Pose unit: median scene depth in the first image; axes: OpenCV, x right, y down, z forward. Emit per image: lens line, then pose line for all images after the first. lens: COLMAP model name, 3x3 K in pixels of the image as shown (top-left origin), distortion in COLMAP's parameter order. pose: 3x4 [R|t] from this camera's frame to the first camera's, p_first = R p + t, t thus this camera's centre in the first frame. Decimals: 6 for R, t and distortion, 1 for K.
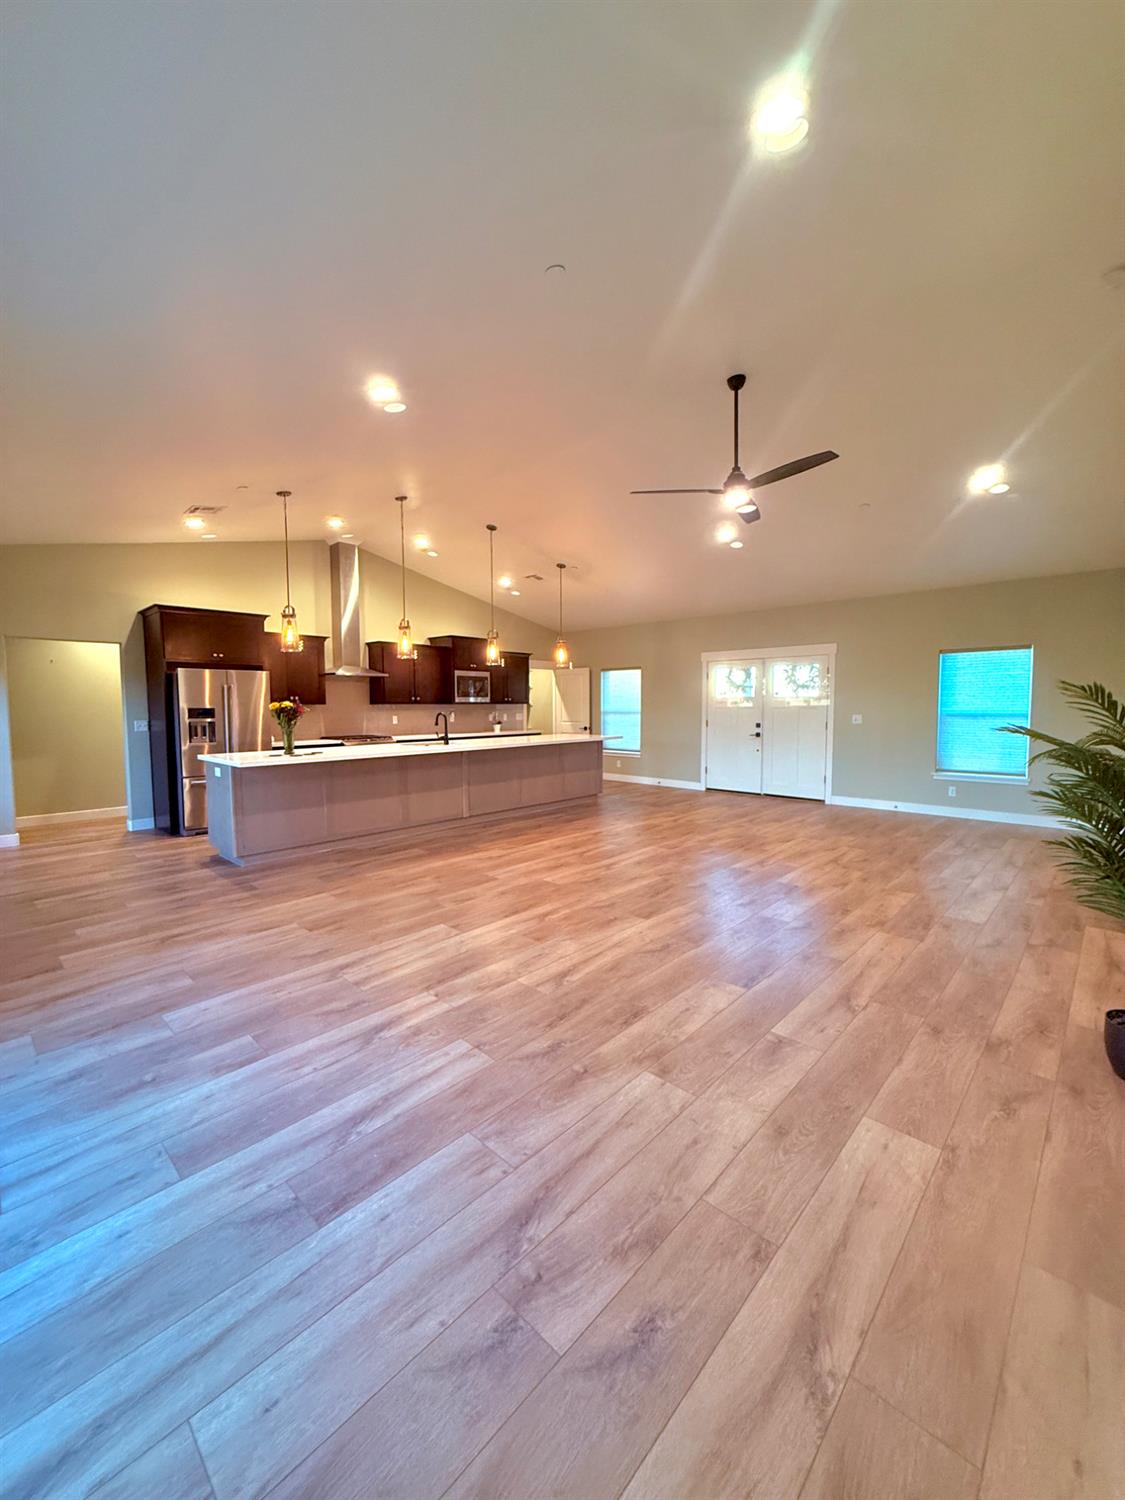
lens RADIAL K [[597.1, 0, 563.4], [0, 597.1, 745.5], [0, 0, 1]] dist [-0.000544, -0.000215]
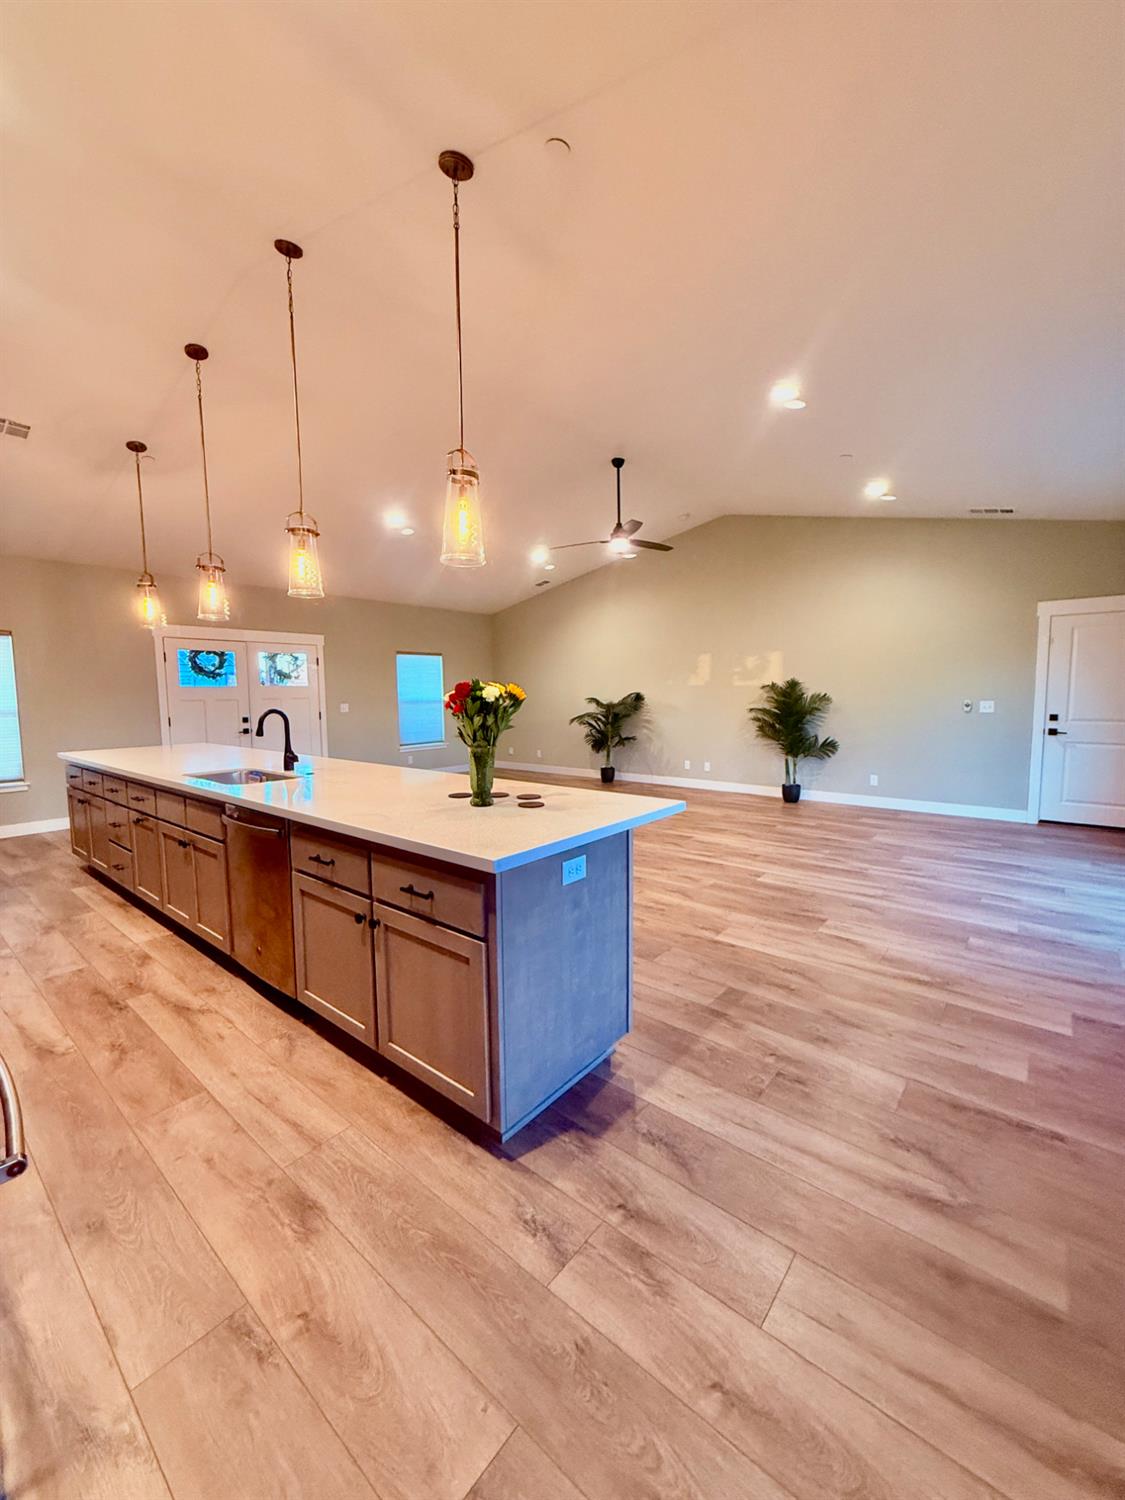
lens RADIAL K [[597.1, 0, 563.4], [0, 597.1, 745.5], [0, 0, 1]] dist [-0.000544, -0.000215]
pose [[-0.062910, -0.086571, 0.994257, -1.131143], [0.080838, 0.992515, 0.091534, -0.080320], [-0.994740, 0.086132, -0.055440, 1.227690]]
